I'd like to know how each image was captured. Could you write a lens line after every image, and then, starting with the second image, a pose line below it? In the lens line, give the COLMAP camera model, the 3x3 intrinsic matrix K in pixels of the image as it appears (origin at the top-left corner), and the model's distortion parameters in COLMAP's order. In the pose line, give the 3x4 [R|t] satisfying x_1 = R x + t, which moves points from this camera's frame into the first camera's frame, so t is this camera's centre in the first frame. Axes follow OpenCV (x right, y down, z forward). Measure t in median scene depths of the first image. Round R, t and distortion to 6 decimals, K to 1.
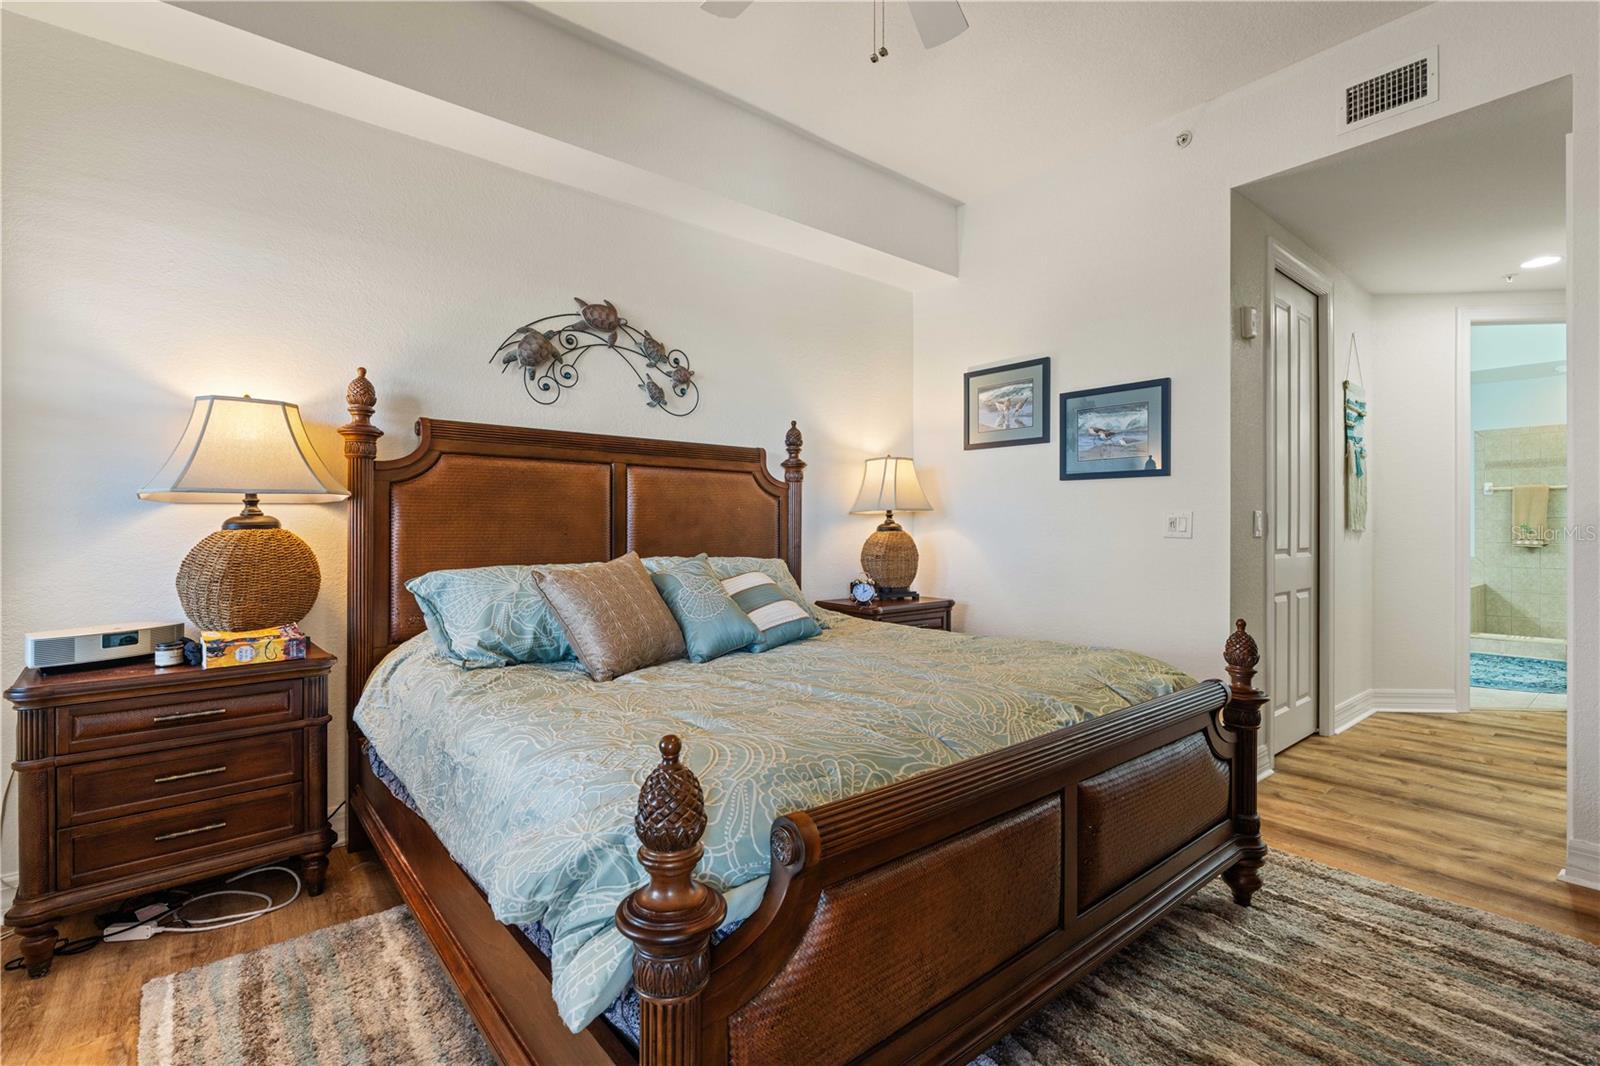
lens RADIAL K [[722.5, 0, 797.6], [0, 722.5, 528.3], [0, 0, 1]] dist [-0.006635, 0.001536]
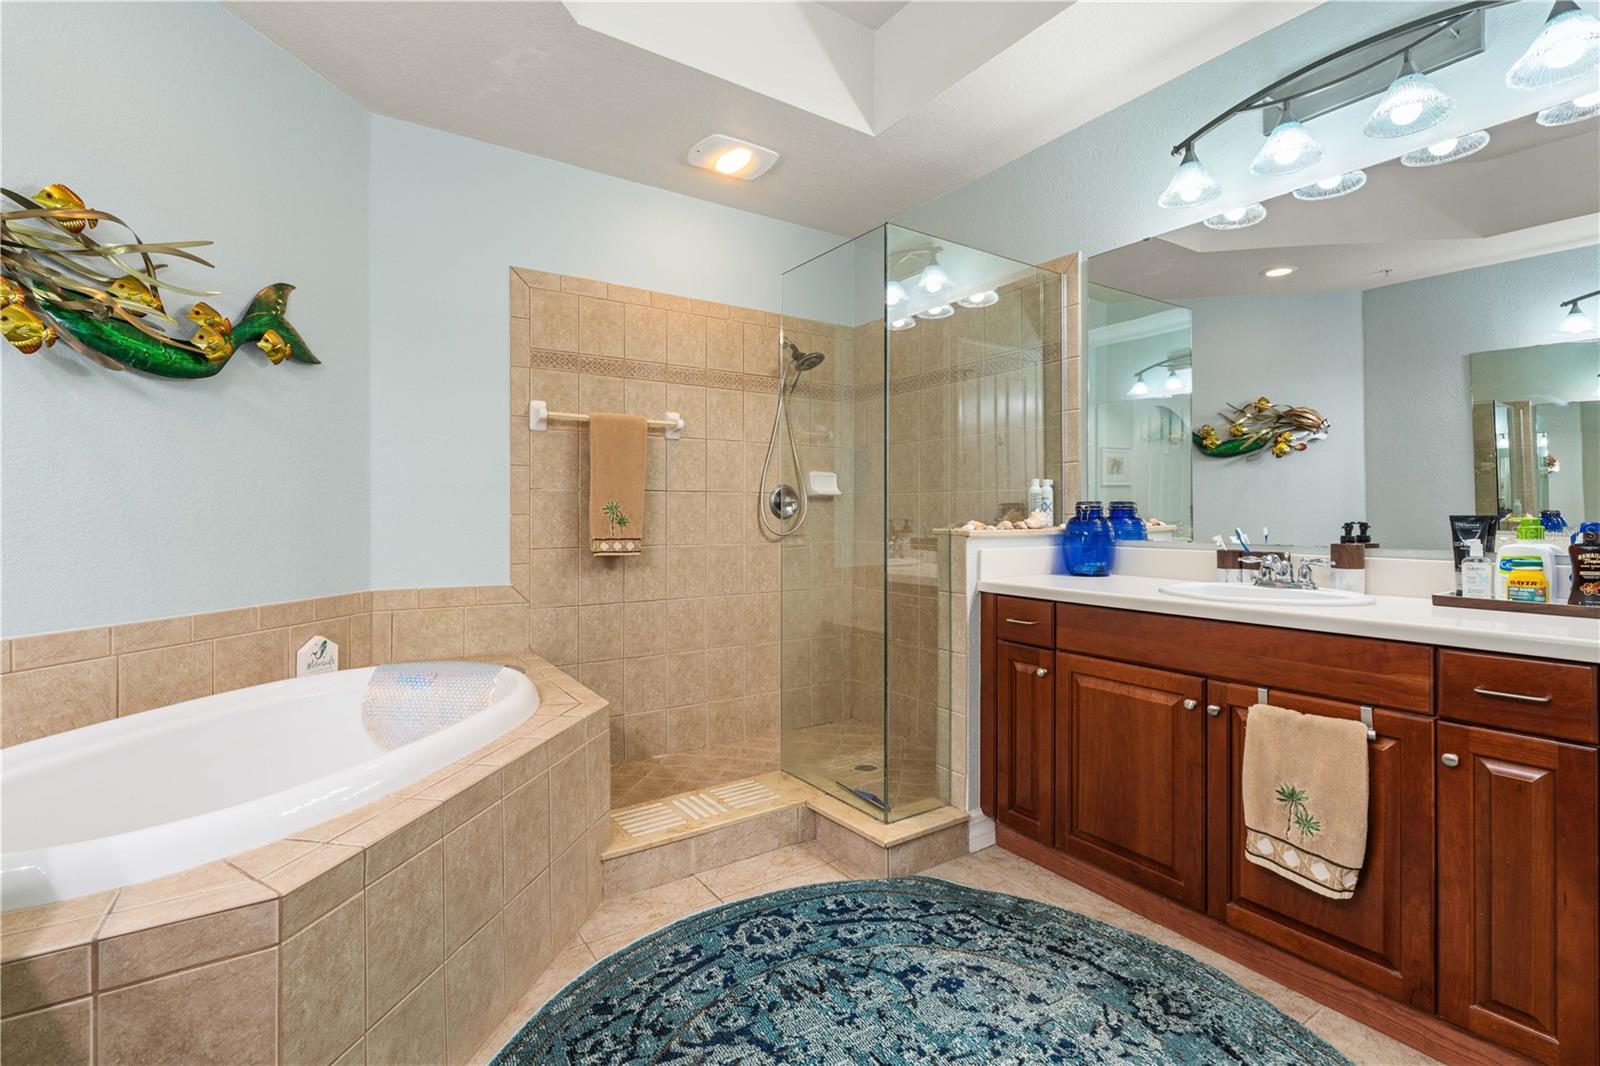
lens RADIAL K [[722.5, 0, 800.9], [0, 722.5, 511.5], [0, 0, 1]] dist [-0.006635, 0.001536]
pose [[0.094020, 0.002955, 0.995566, 0.583786], [0.001088, 0.999995, -0.003071, 0.000463], [-0.995570, 0.001372, 0.094016, 0.832909]]
